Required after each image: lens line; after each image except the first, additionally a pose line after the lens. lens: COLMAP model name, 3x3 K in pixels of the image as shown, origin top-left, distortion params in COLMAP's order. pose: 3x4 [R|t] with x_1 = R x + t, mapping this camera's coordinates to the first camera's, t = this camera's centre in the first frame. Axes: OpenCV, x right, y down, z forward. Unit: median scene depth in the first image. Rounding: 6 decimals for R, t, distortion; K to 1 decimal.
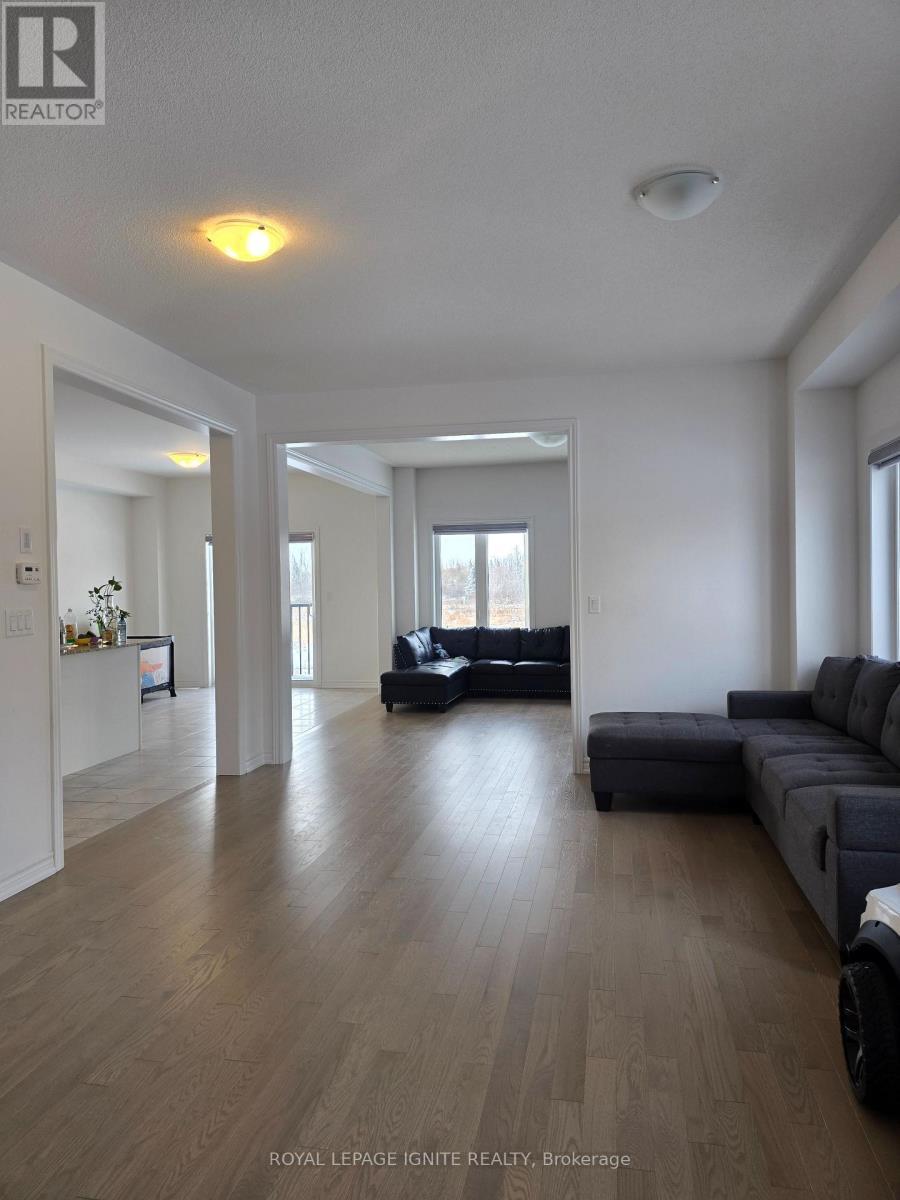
lens RADIAL K [[791.7, 0, 450.0], [0, 791.7, 600.0], [0, 0, 1]] dist [0.143389, -0.190087]
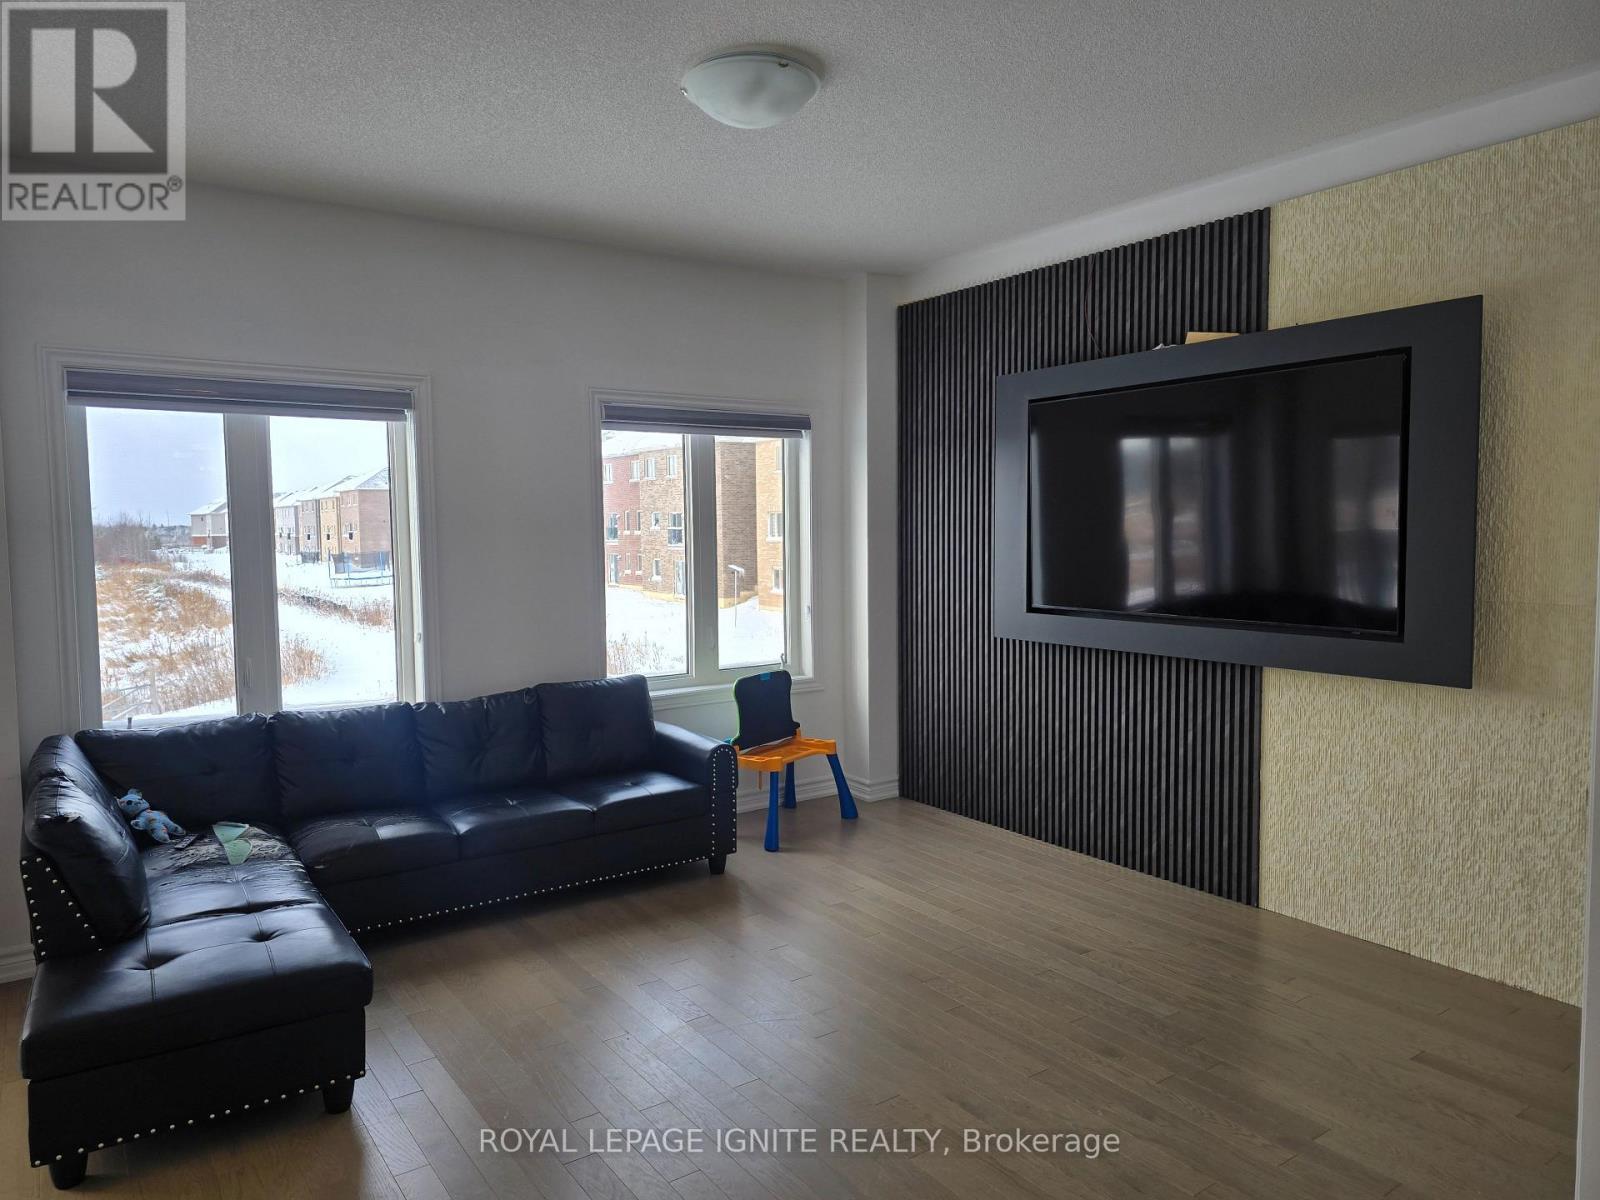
lens RADIAL K [[1081.1, 0, 796.1], [0, 1081.1, 604.7], [0, 0, 1]] dist [0.057172, -0.057726]
pose [[0.691833, -0.043444, 0.720749, -0.214195], [0.011421, 0.998722, 0.049236, -0.046473], [-0.721967, -0.025832, 0.691445, 0.932990]]
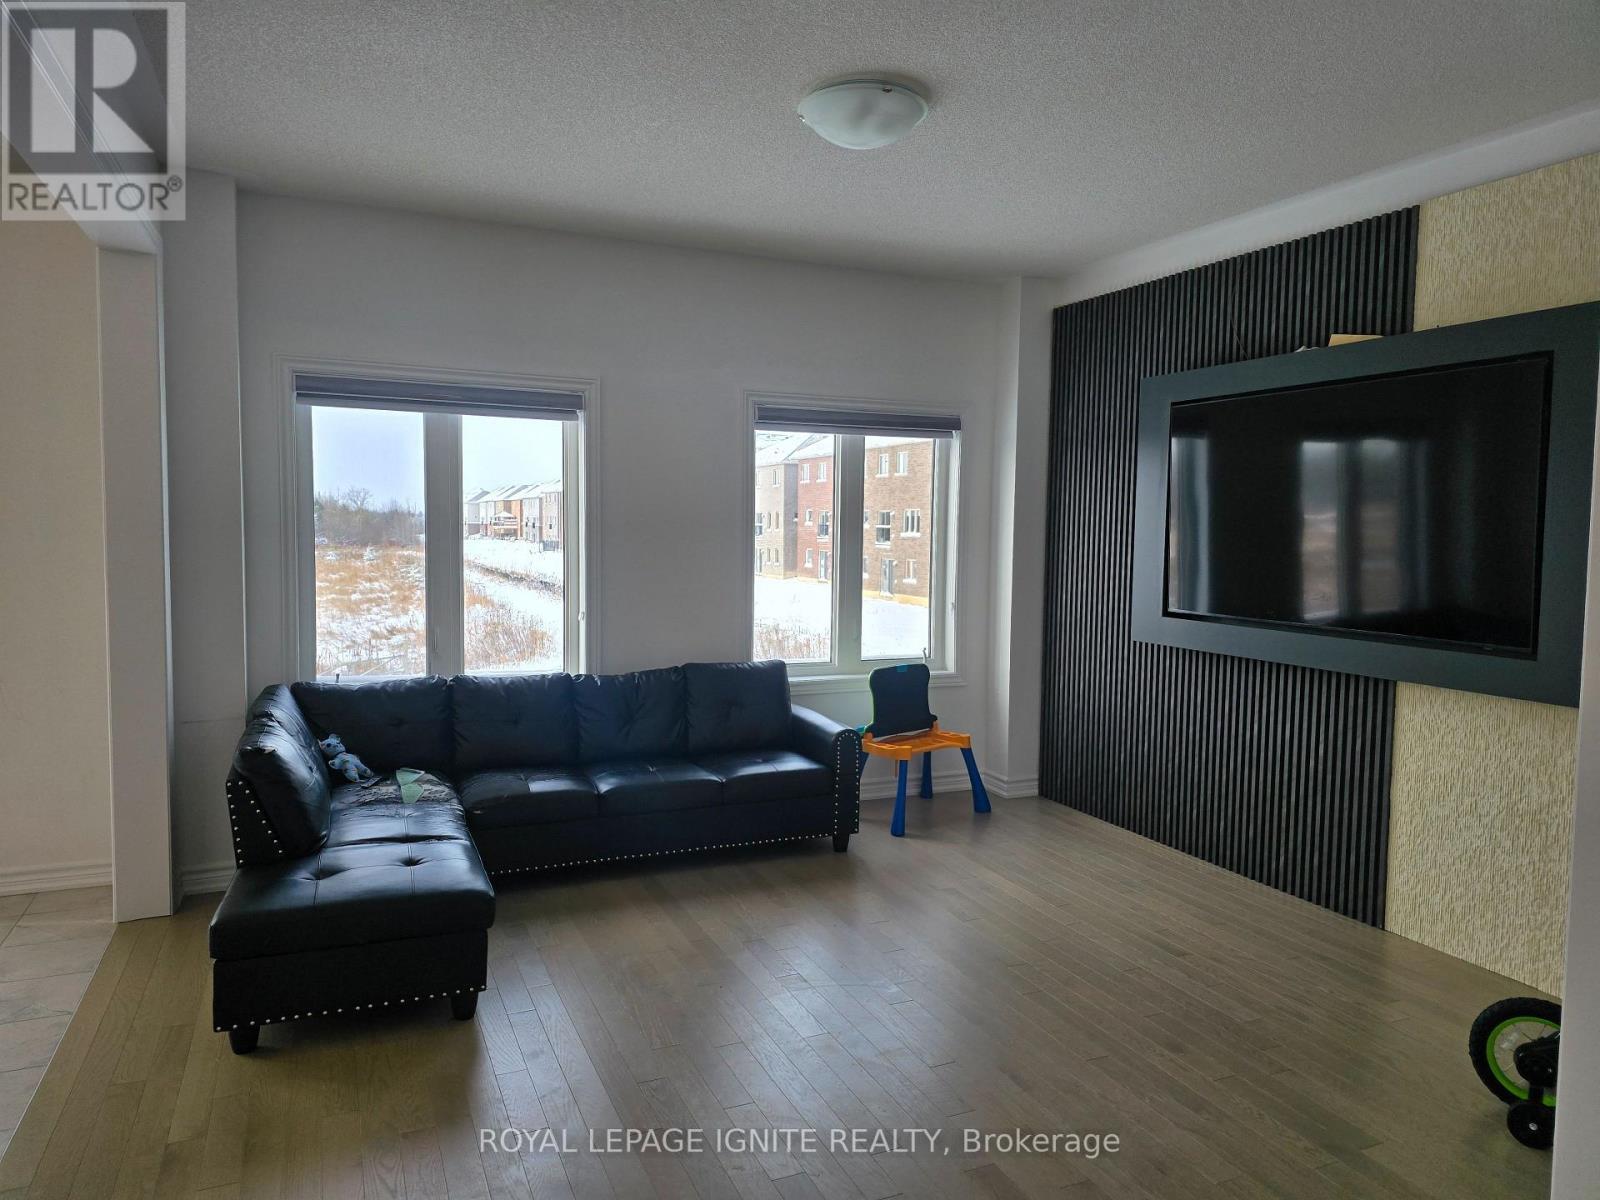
lens RADIAL K [[1079.1, 0, 809.6], [0, 1079.1, 602.6], [0, 0, 1]] dist [0.057816, -0.059636]
pose [[0.812415, -0.013619, 0.582921, -0.192864], [-0.018415, 0.998629, 0.048996, -0.043585], [-0.582789, -0.050540, 0.811051, 0.865203]]
